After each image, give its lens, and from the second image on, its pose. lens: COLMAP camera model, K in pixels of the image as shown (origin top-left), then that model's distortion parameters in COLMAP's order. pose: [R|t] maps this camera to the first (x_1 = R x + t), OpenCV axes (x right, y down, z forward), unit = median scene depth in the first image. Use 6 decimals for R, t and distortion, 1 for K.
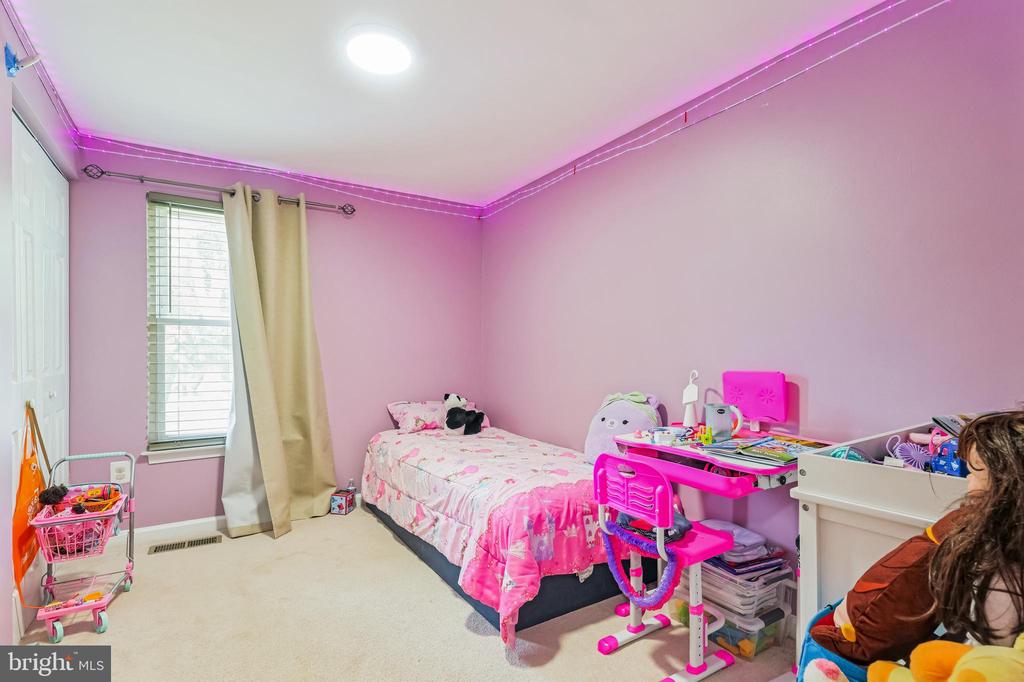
lens RADIAL K [[487.9, 0, 511.5], [0, 487.9, 347.8], [0, 0, 1]] dist [-0.000041, 0.000038]
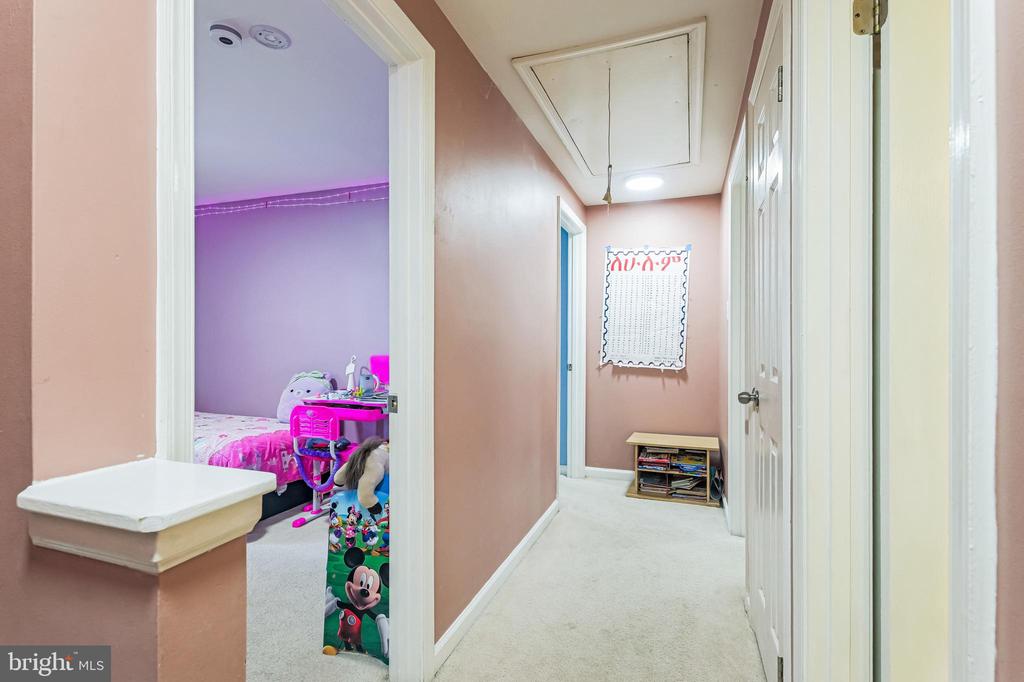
lens RADIAL K [[487.9, 0, 511.5], [0, 487.9, 347.8], [0, 0, 1]] dist [-0.000041, 0.000038]
pose [[0.797715, -0.001074, 0.603033, -0.202545], [-0.008344, 0.999883, 0.012819, -0.005136], [-0.602976, -0.015258, 0.797613, -0.665770]]
